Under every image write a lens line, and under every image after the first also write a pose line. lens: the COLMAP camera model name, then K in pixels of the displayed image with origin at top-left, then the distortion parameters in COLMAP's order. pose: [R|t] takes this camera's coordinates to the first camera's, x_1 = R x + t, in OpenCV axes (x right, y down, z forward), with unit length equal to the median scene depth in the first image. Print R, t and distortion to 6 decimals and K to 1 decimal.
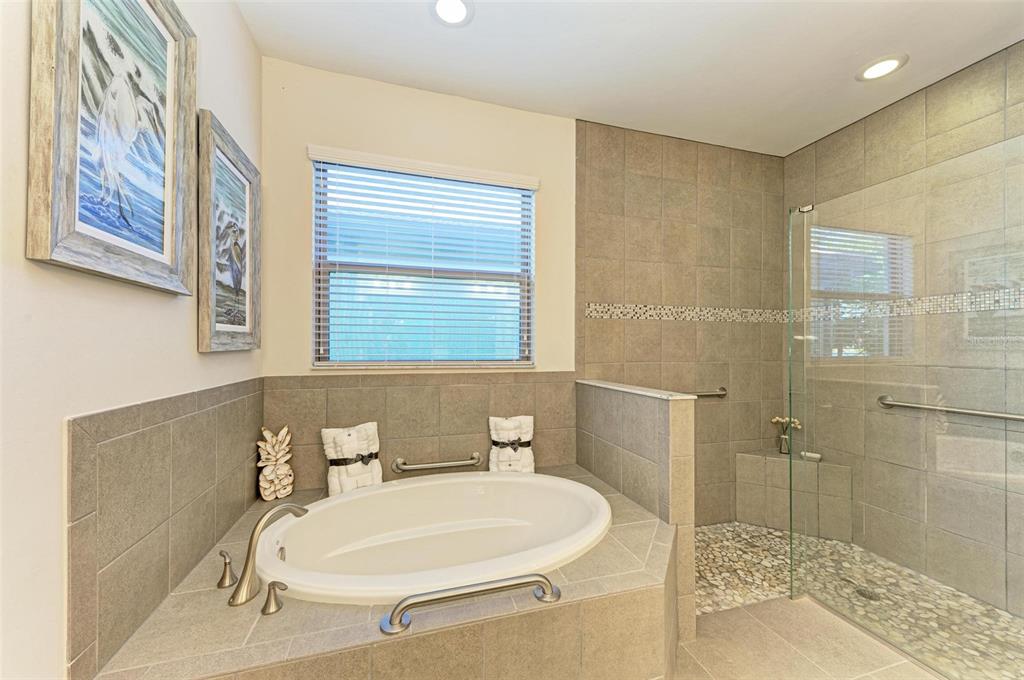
lens RADIAL K [[380.7, 0, 511.2], [0, 380.7, 343.9], [0, 0, 1]] dist [0.000018, 0.000029]
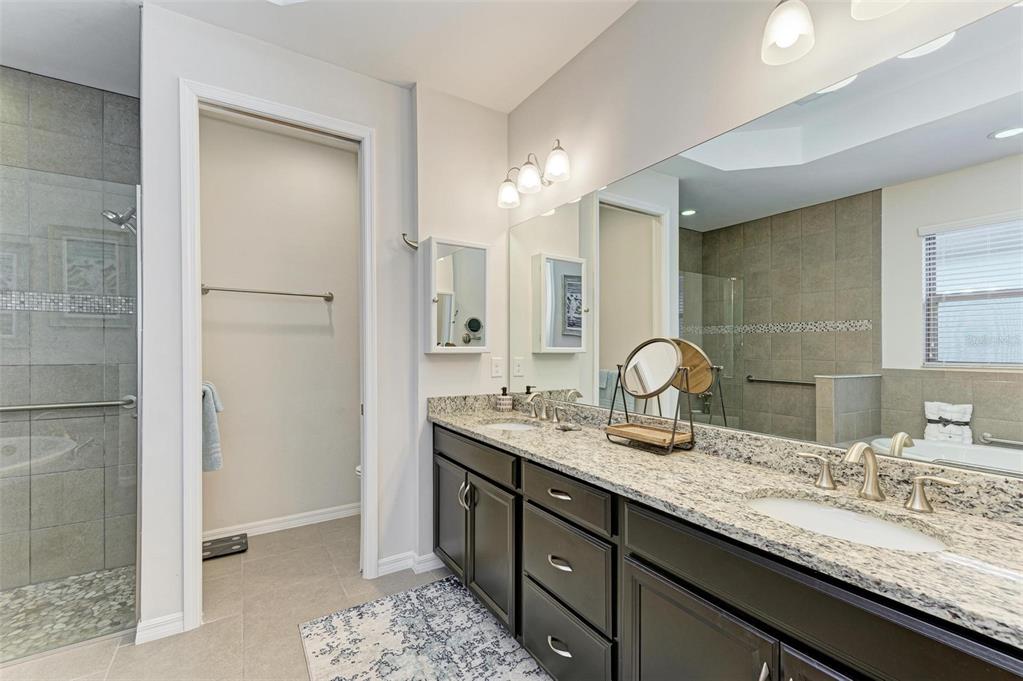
lens RADIAL K [[442.5, 0, 512.2], [0, 442.5, 343.4], [0, 0, 1]] dist [-0.000406, -0.000065]
pose [[-0.266310, 0.000688, 0.963887, -0.317101], [-0.004829, 0.999986, -0.002048, 0.000038], [-0.963875, -0.005200, -0.266303, -0.000576]]
